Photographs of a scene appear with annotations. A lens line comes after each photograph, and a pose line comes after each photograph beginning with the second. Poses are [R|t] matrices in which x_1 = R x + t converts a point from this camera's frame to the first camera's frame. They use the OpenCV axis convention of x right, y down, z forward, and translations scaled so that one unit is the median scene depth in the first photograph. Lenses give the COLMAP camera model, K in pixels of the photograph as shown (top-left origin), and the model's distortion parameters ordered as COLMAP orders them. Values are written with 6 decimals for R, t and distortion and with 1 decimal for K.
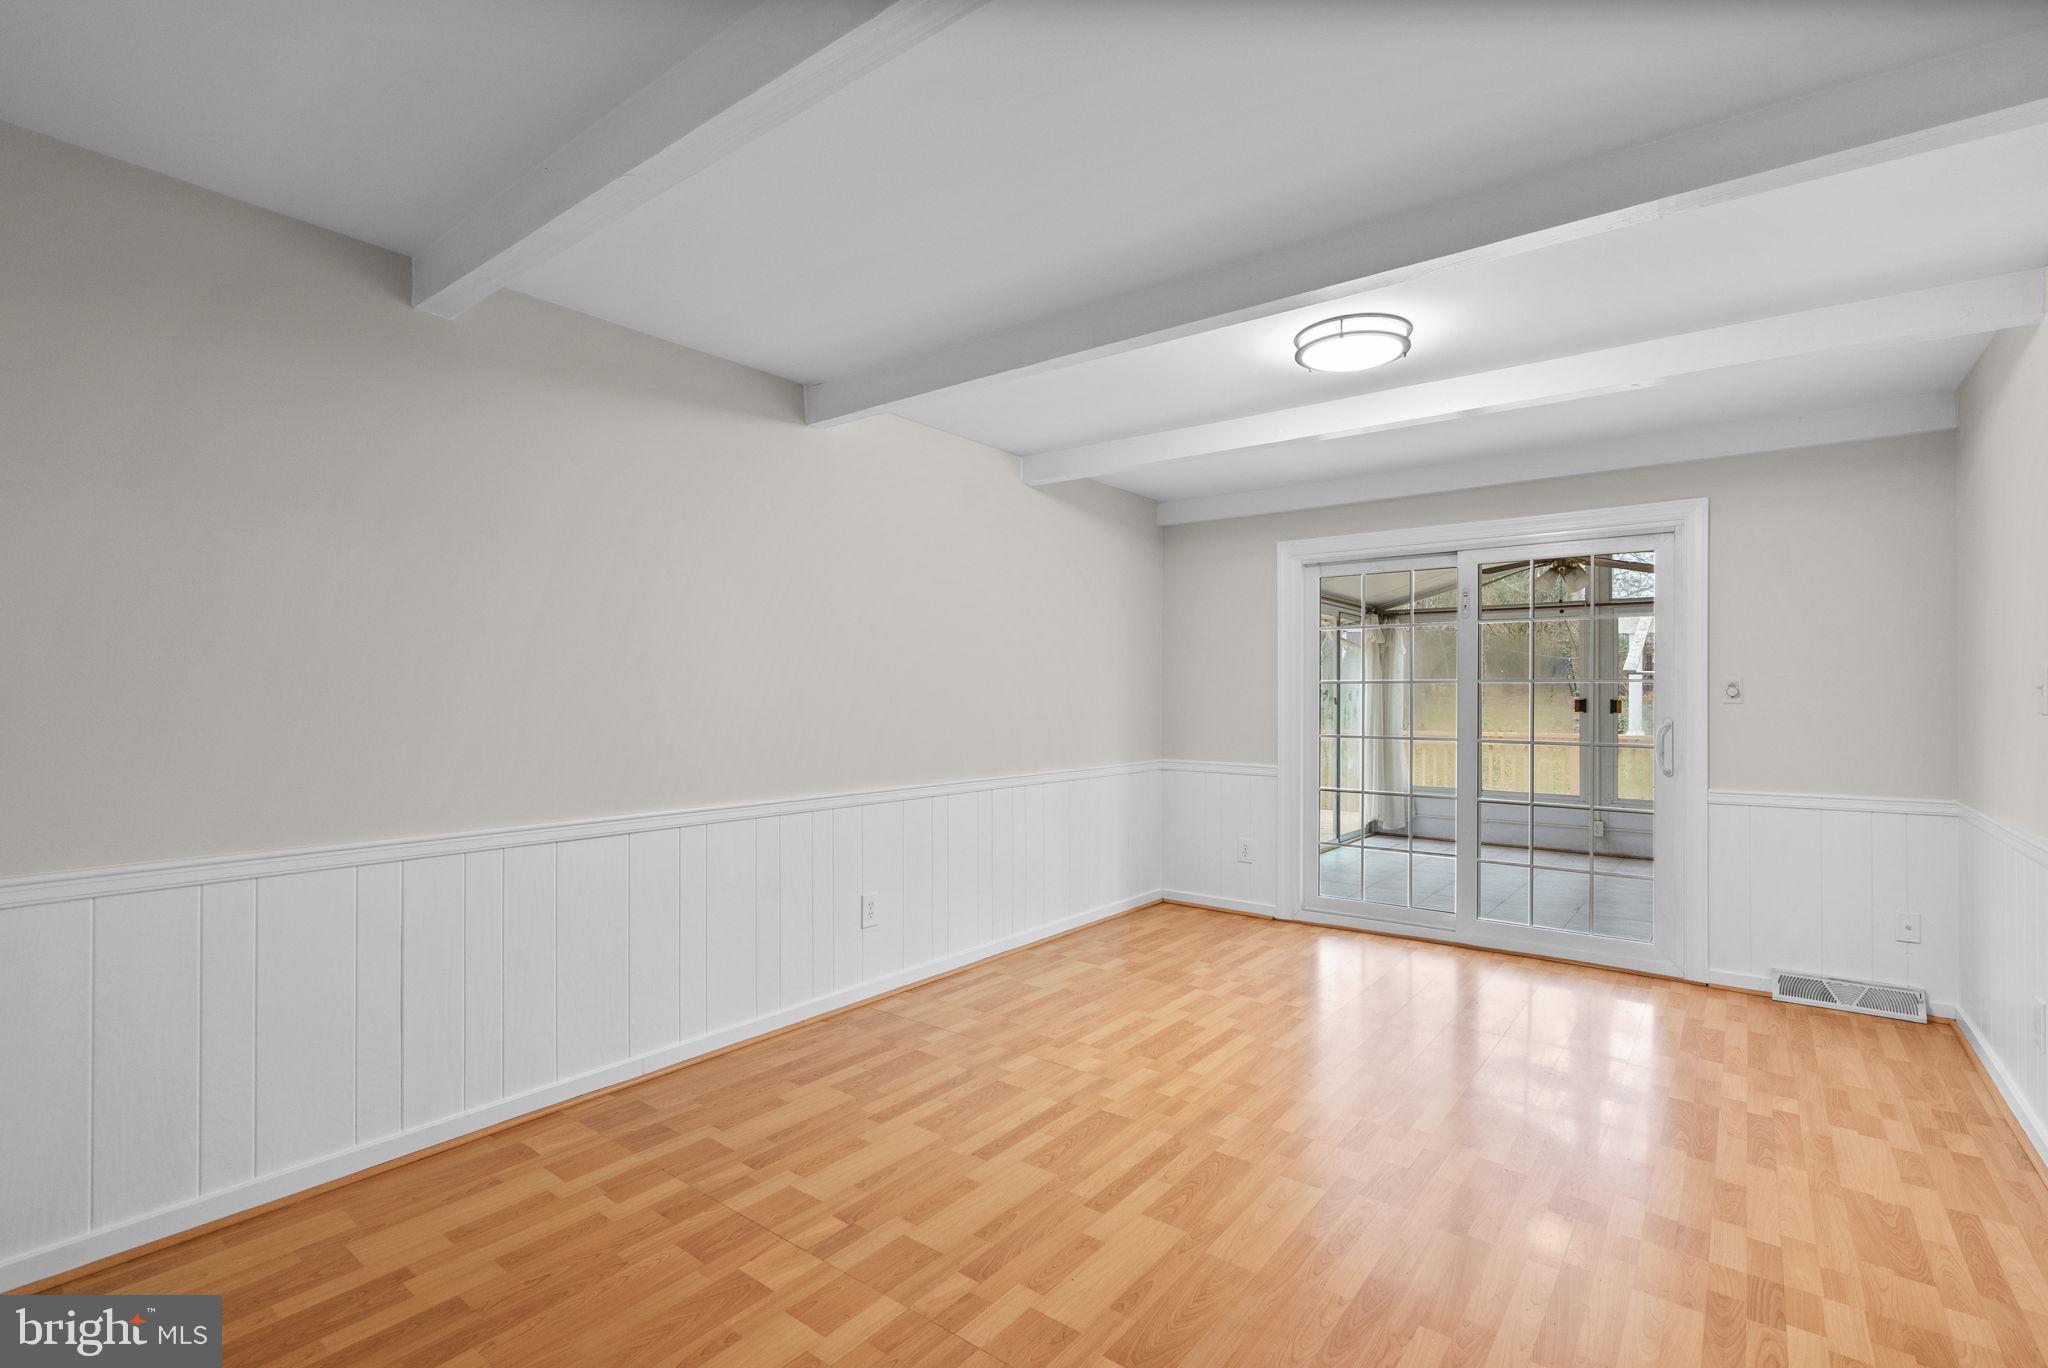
lens RADIAL K [[934.0, 0, 1028.3], [0, 934.0, 693.2], [0, 0, 1]] dist [-0.006287, 0.000614]
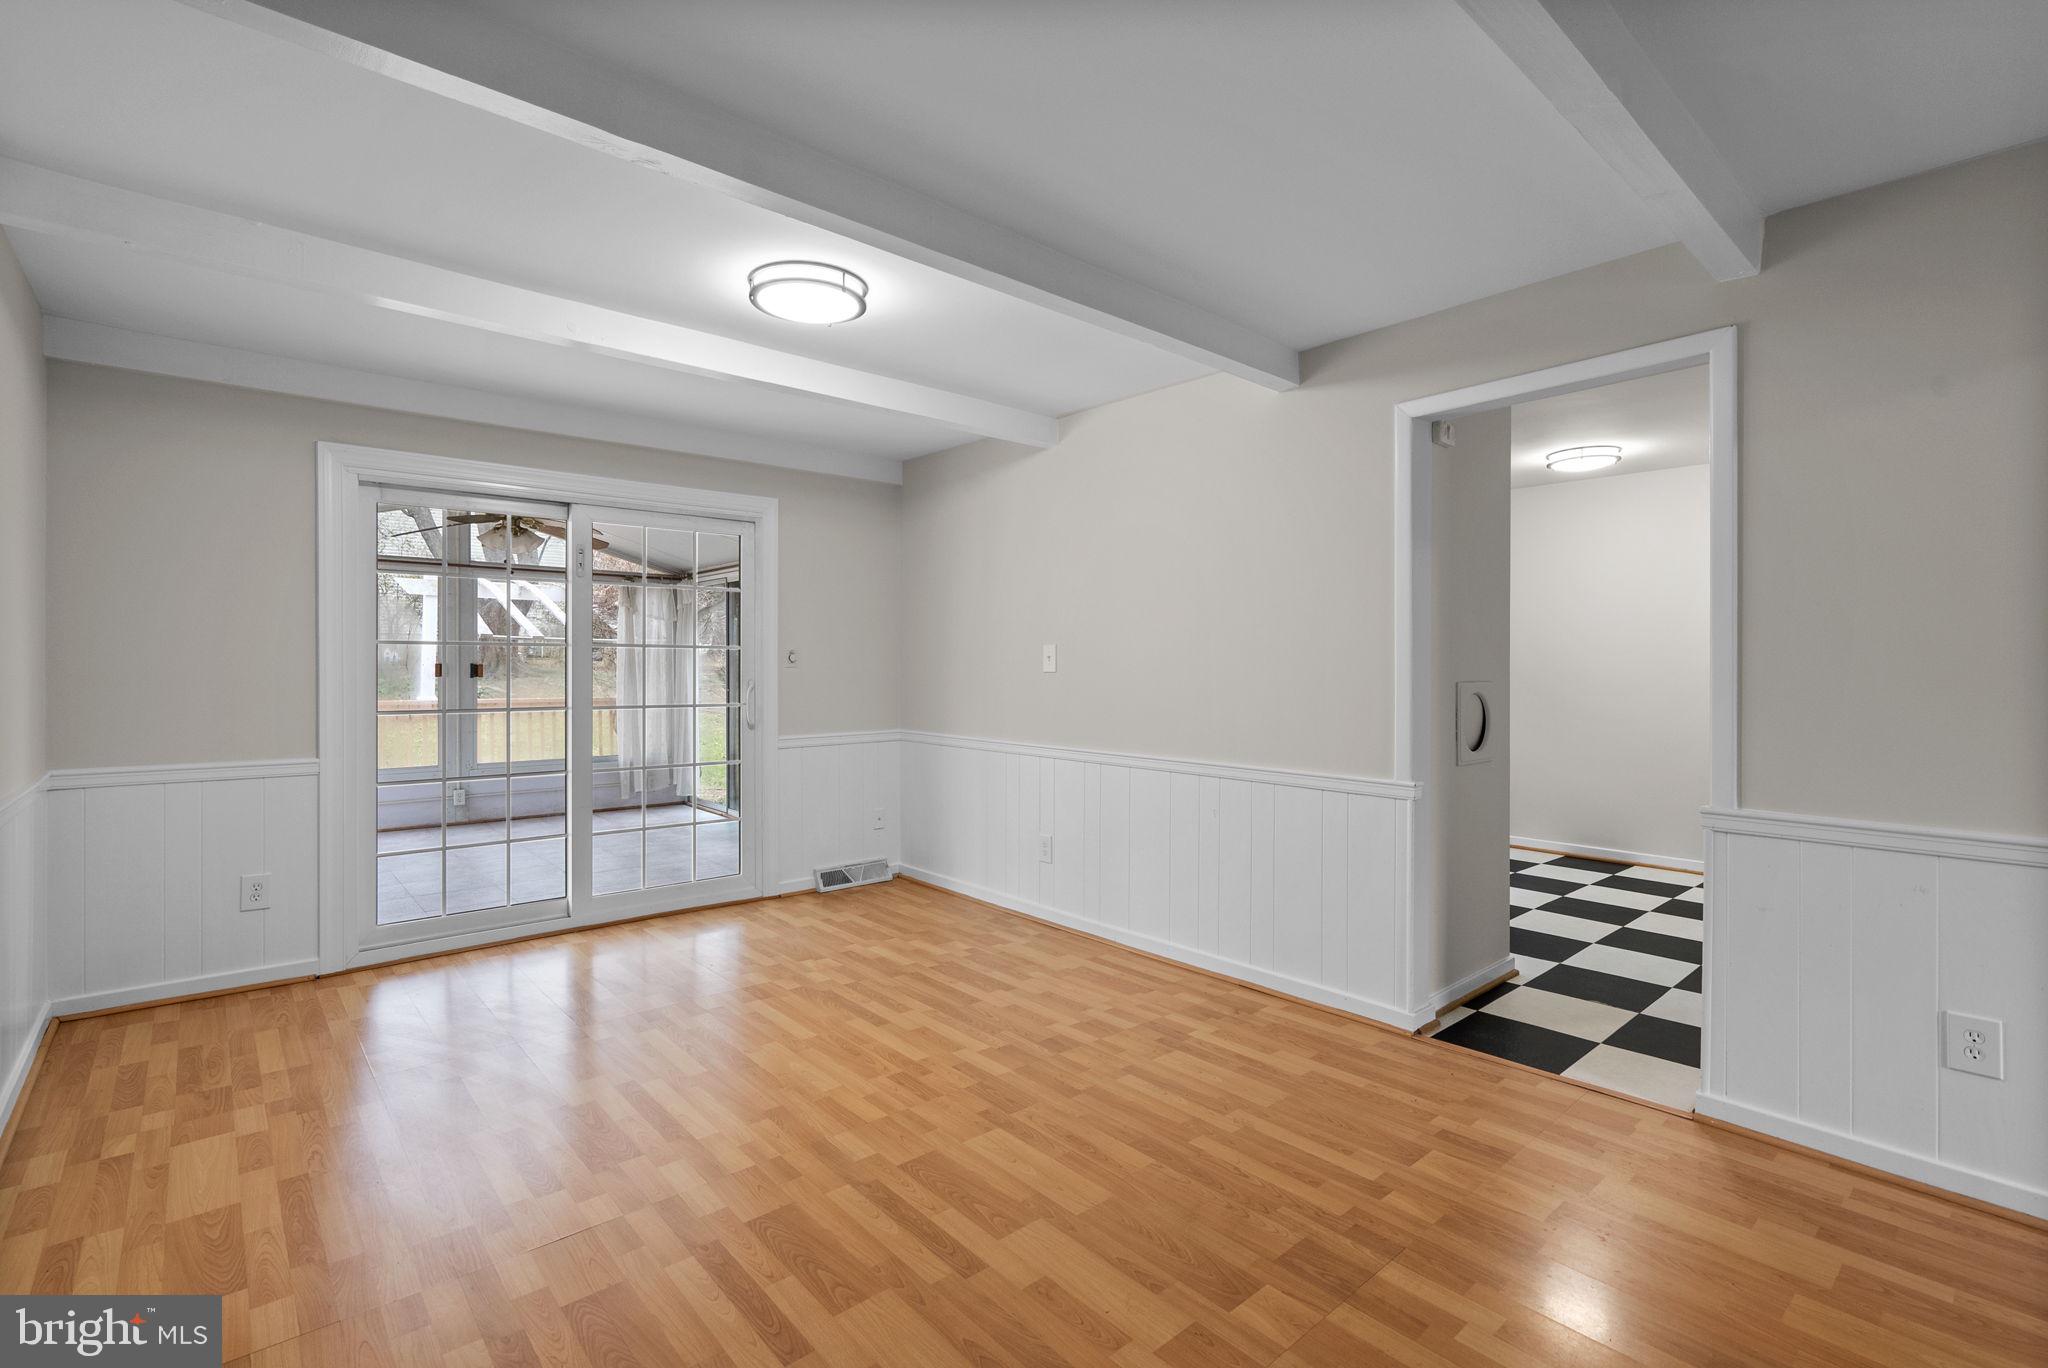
lens RADIAL K [[934.0, 0, 1025.9], [0, 934.0, 670.9], [0, 0, 1]] dist [-0.006287, 0.000614]
pose [[0.193008, -0.011287, 0.981132, -0.422010], [-0.005019, 0.999909, 0.012490, -0.000708], [-0.981184, -0.007335, 0.192934, 0.454102]]
